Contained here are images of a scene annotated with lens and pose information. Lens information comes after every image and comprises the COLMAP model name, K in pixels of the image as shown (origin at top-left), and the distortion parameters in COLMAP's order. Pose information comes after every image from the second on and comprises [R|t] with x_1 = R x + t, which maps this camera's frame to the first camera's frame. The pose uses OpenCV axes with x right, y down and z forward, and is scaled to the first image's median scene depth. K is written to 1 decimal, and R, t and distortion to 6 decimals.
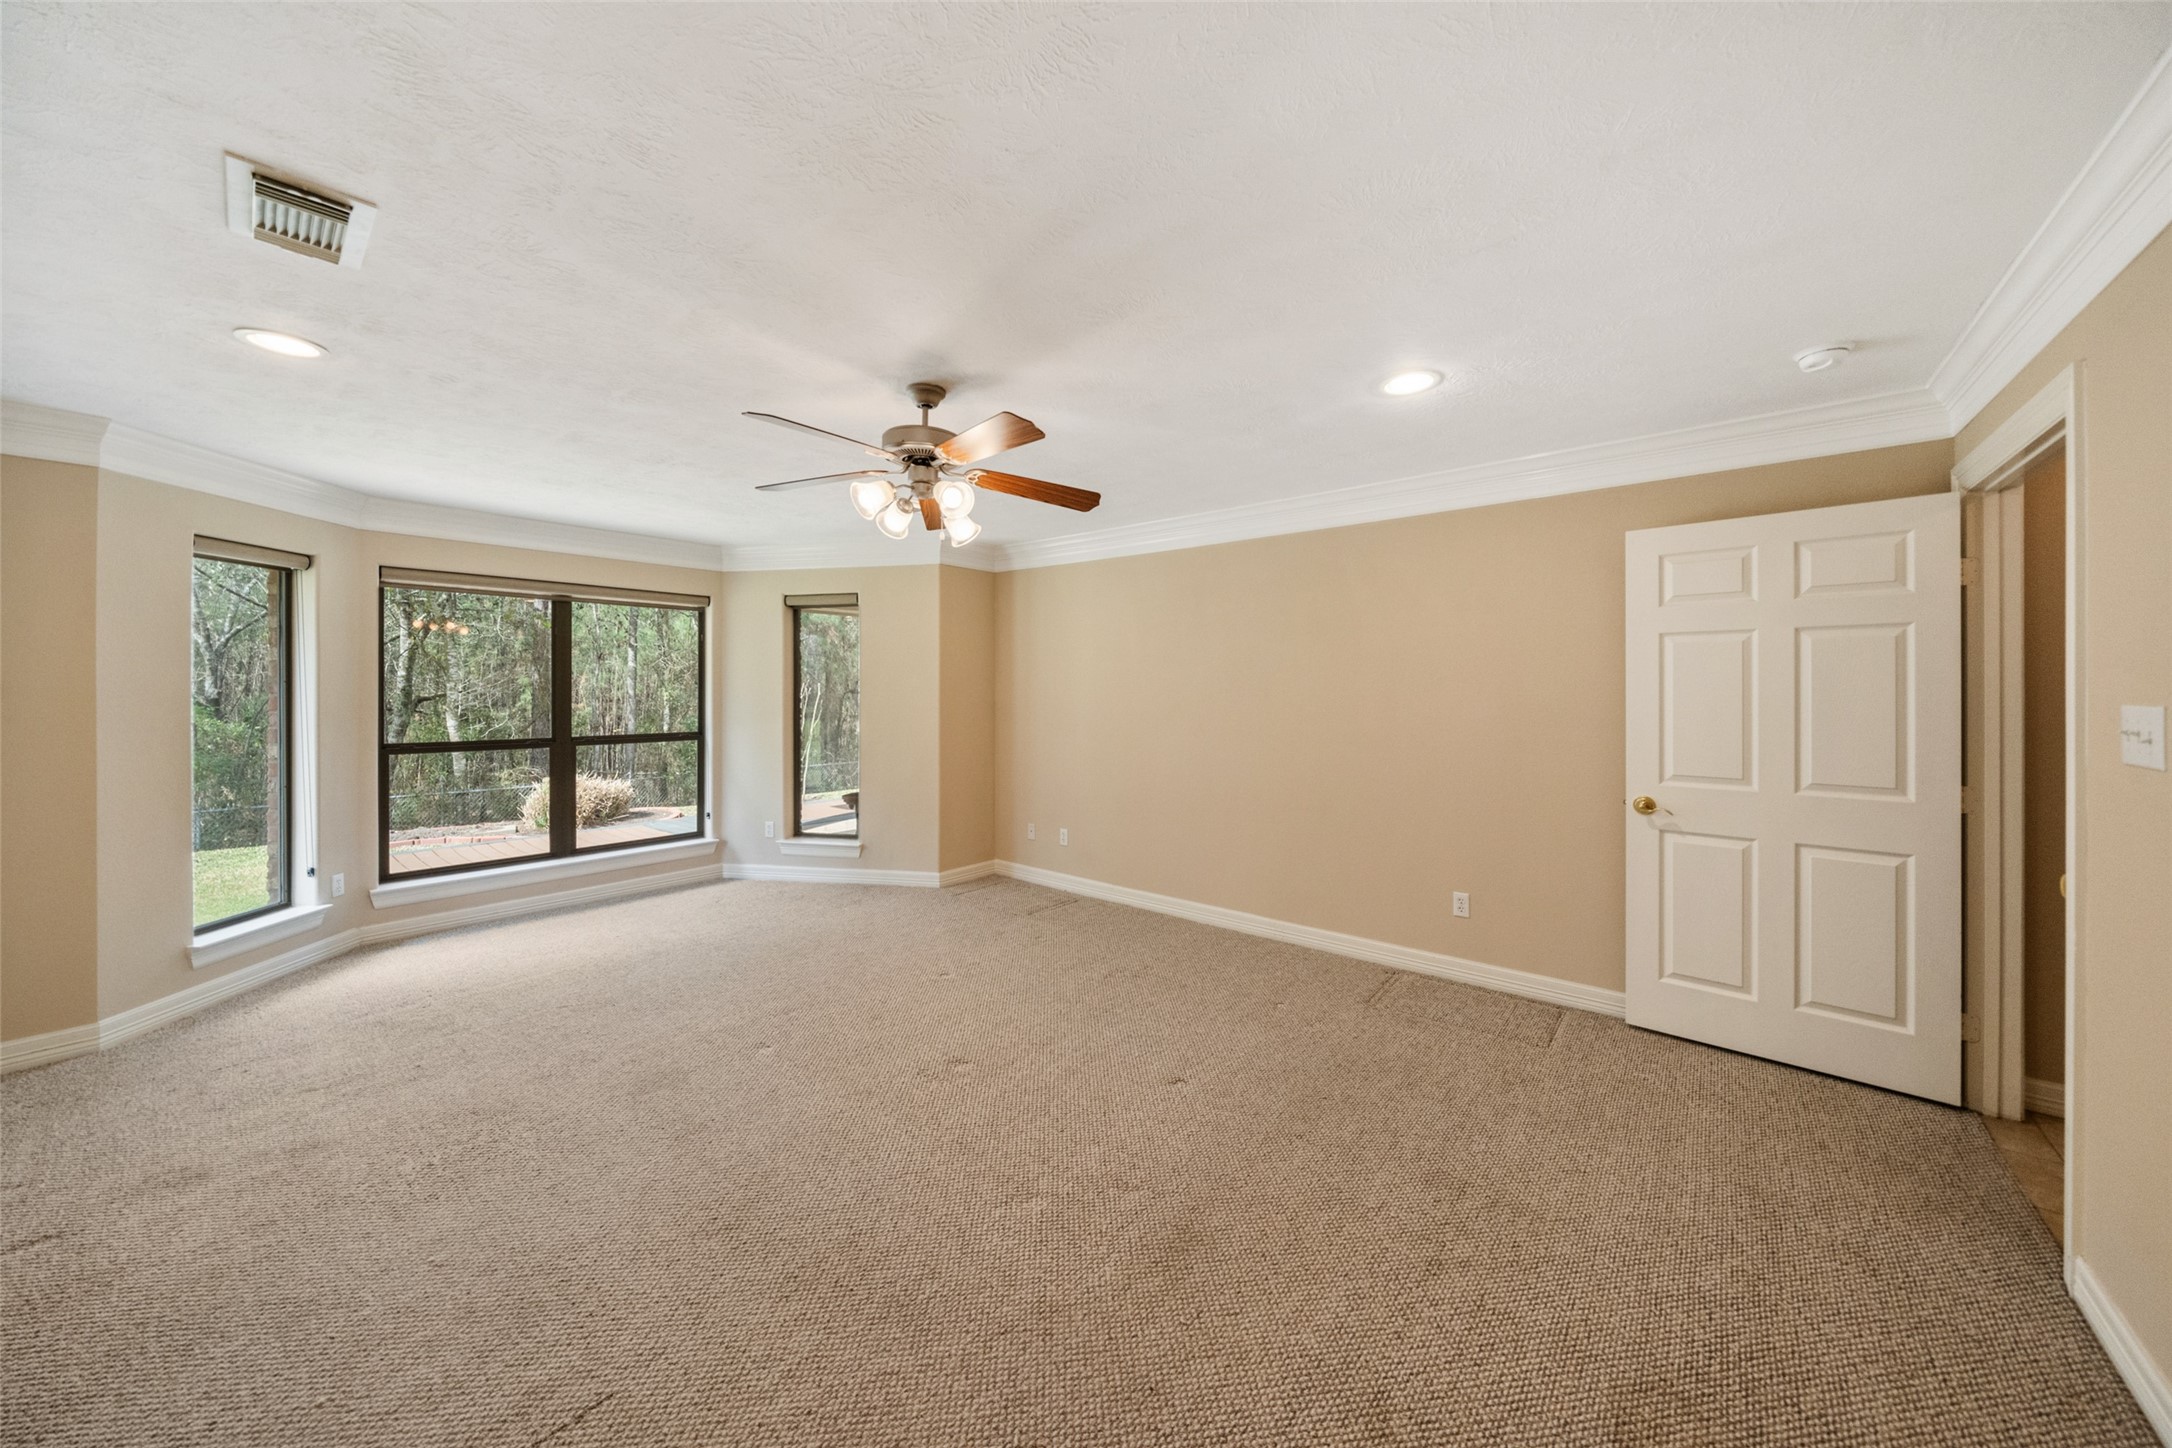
lens RADIAL K [[756.8, 0, 1085.9], [0, 756.8, 695.8], [0, 0, 1]] dist [-0.007923, -0.000085]
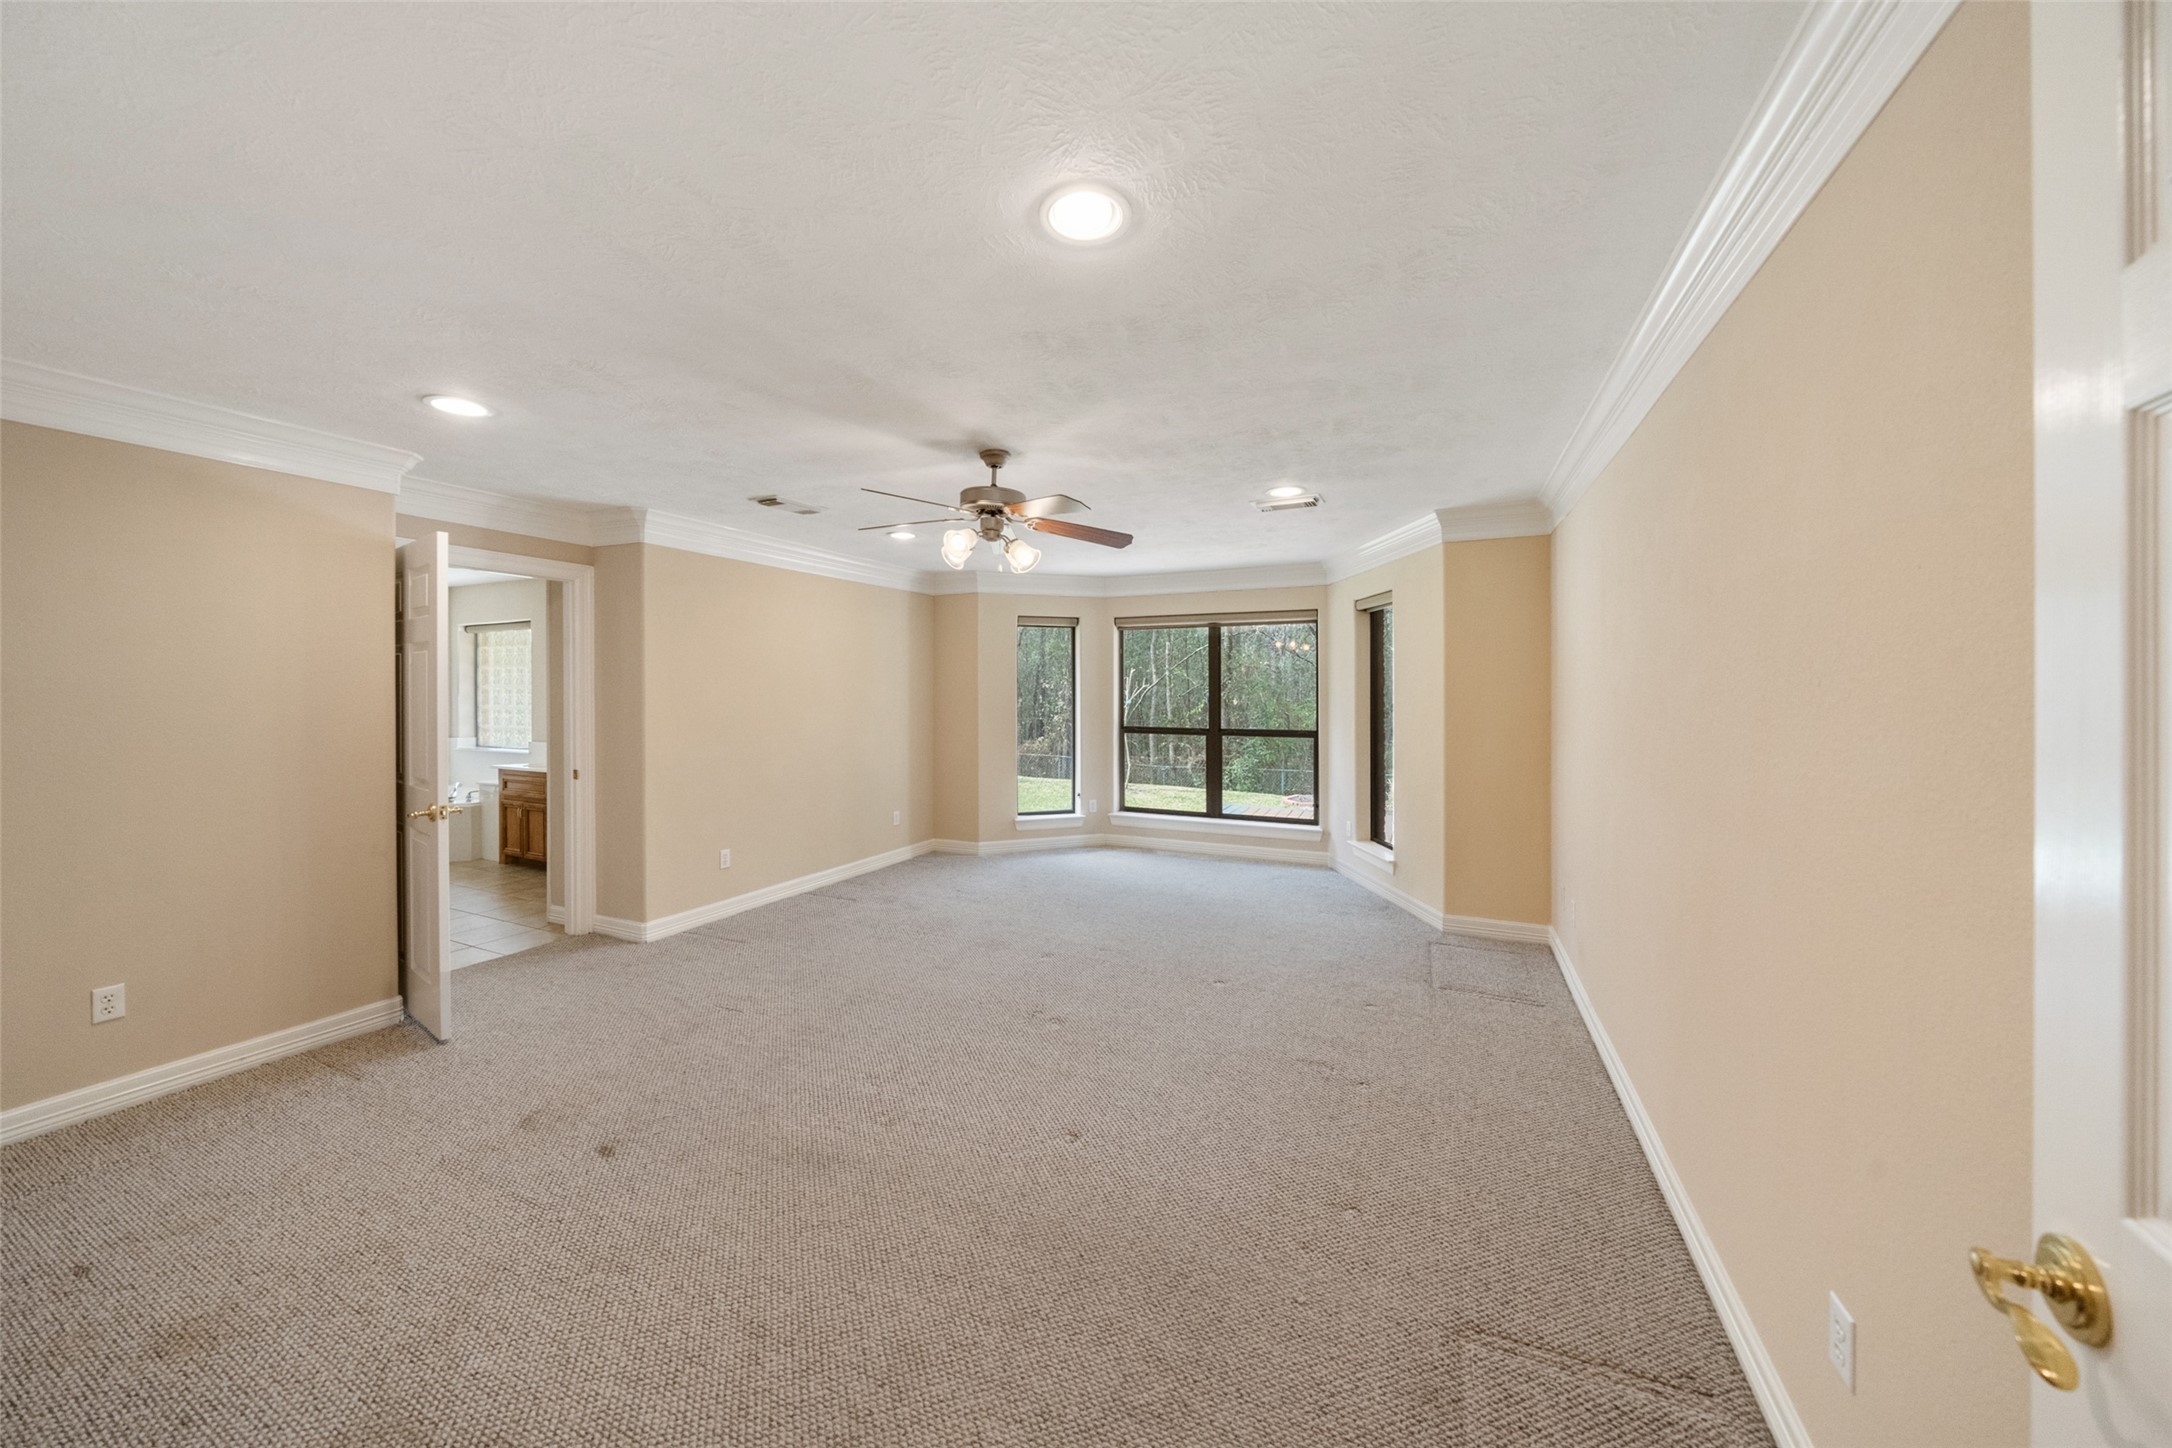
lens RADIAL K [[756.8, 0, 1085.9], [0, 756.8, 695.8], [0, 0, 1]] dist [-0.007923, -0.000085]
pose [[0.246118, 0.004381, -0.969230, 0.673001], [-0.007514, 0.999968, 0.002612, -0.005808], [0.969211, 0.006639, 0.246143, 0.542177]]
